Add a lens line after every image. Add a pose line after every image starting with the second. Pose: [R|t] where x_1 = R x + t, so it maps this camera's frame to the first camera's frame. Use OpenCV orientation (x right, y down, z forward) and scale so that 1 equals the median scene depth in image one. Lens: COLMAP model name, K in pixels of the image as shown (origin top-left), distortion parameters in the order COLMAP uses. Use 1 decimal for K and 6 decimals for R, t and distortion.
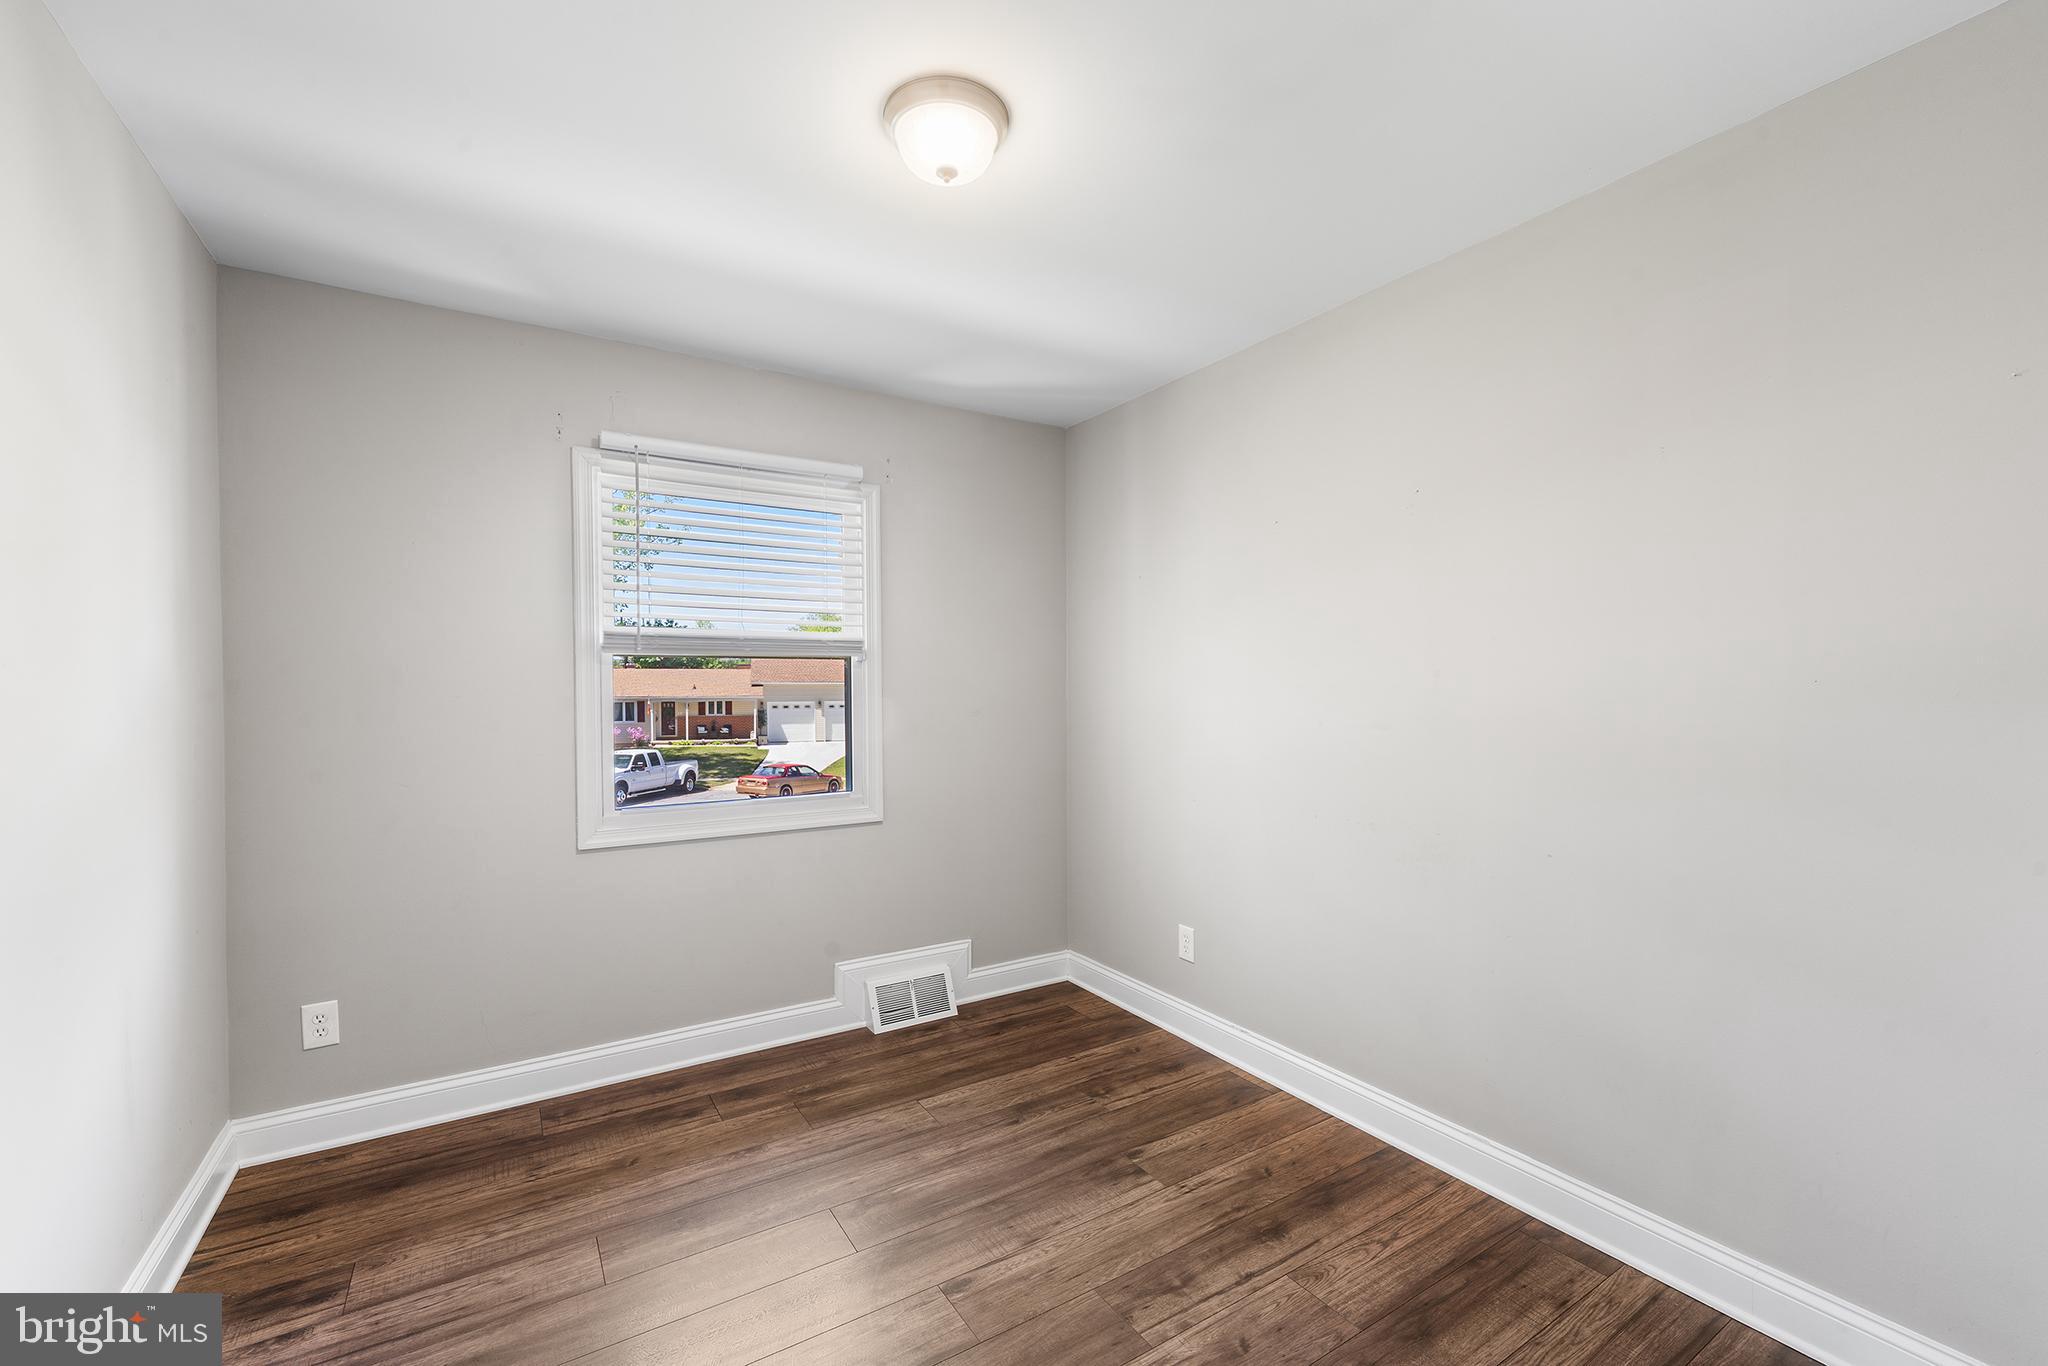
lens RADIAL K [[836.3, 0, 1024.0], [0, 836.3, 683.0], [0, 0, 1]] dist [-0.000611, -0.000181]
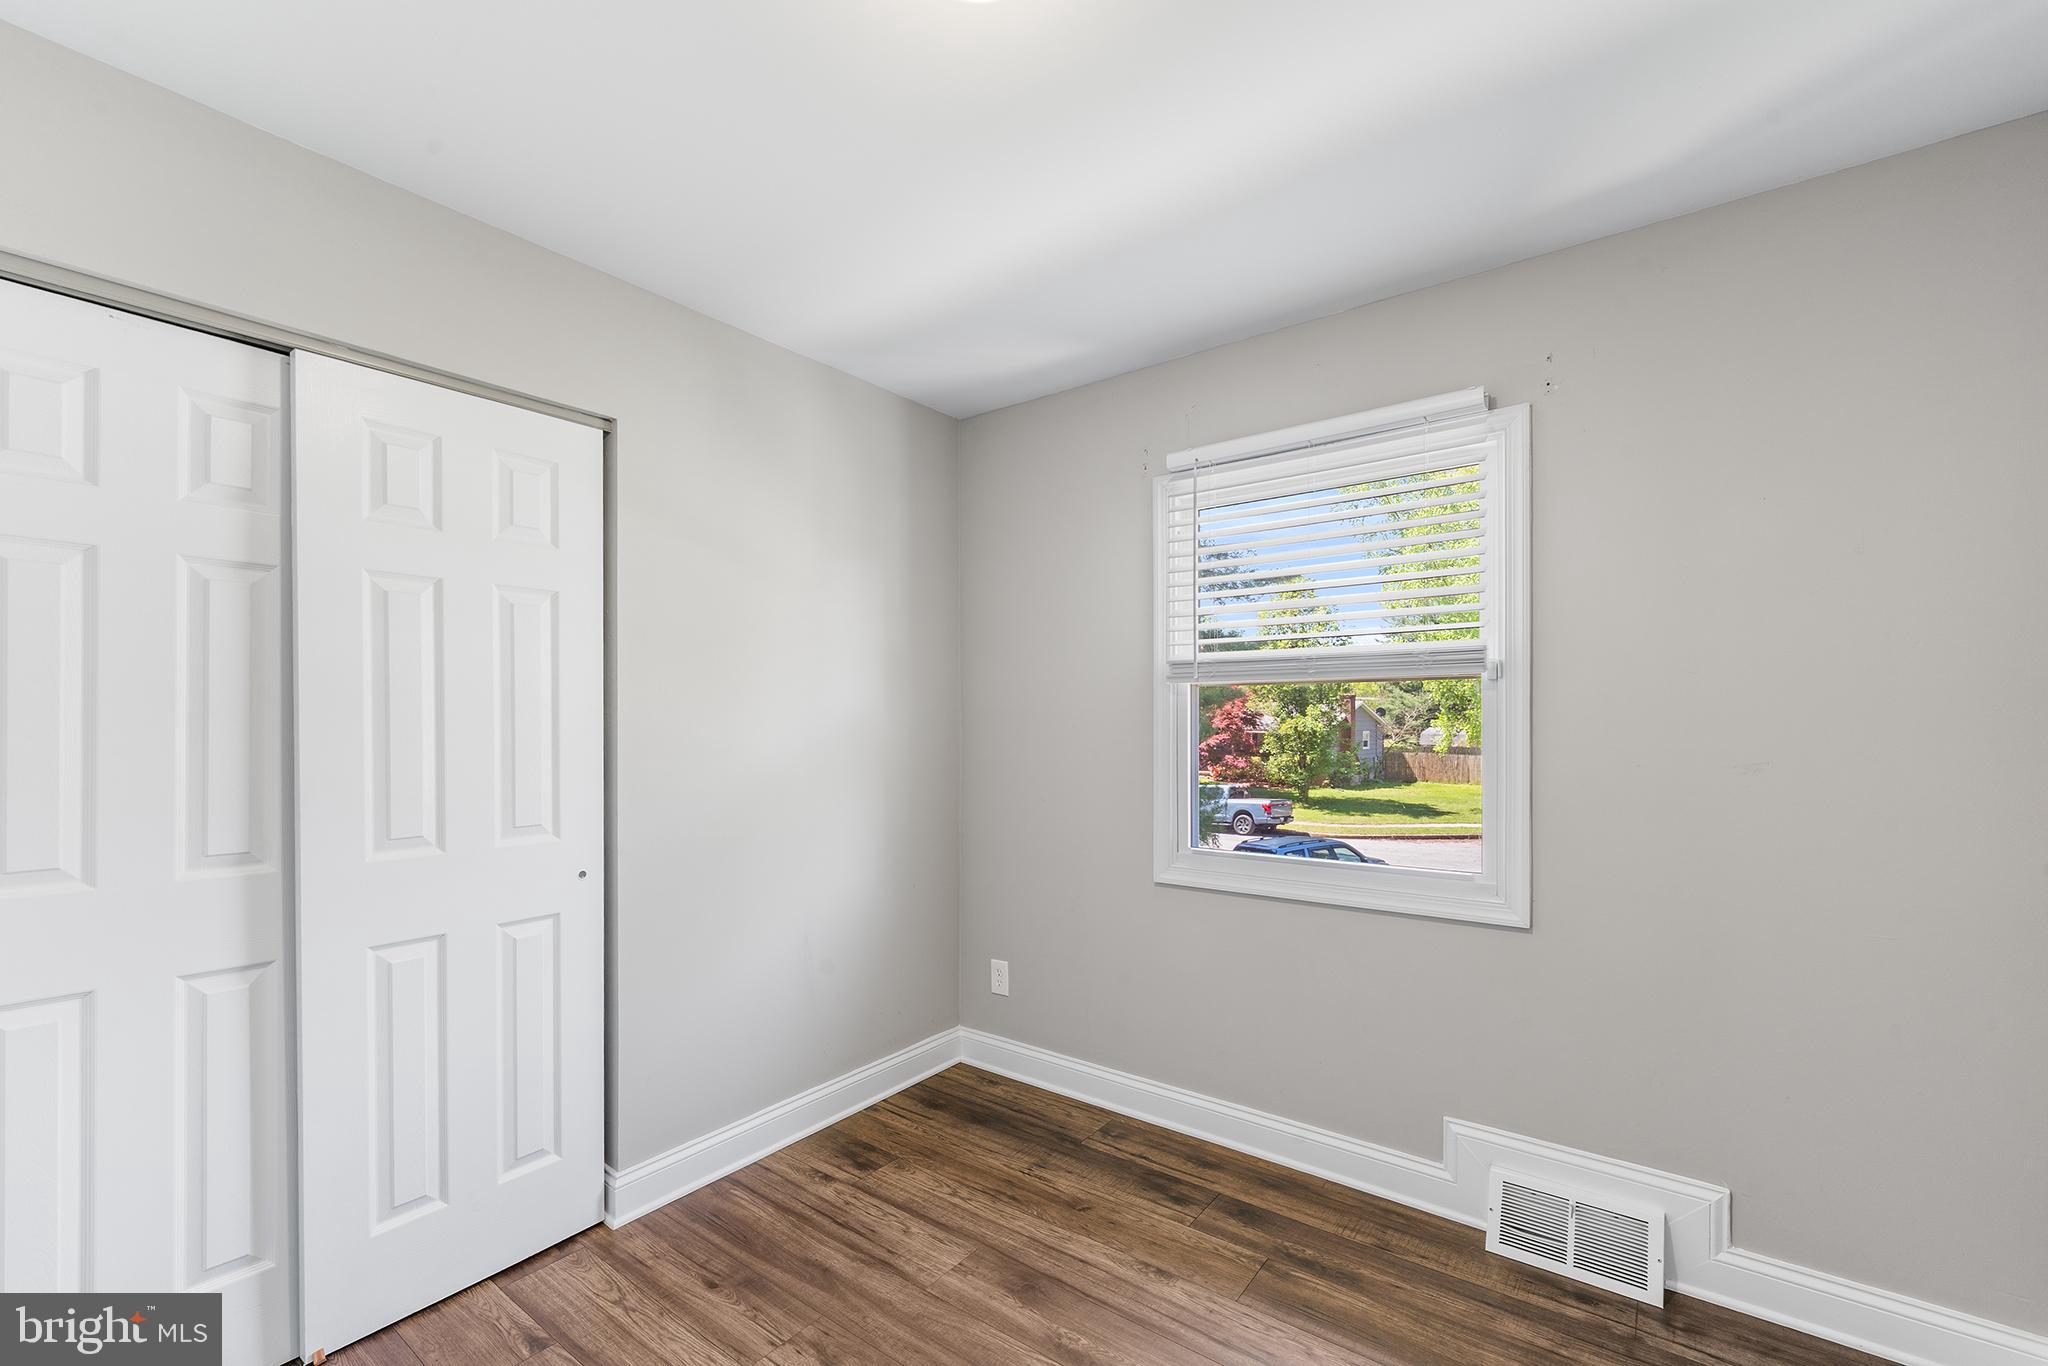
lens RADIAL K [[852.7, 0, 1027.4], [0, 852.7, 719.6], [0, 0, 1]] dist [-0.001741, -0.000365]
pose [[0.356685, 0.002897, -0.934220, 0.389649], [0.007917, 0.999950, 0.006124, -0.001684], [0.934191, -0.009581, 0.356645, 0.533381]]
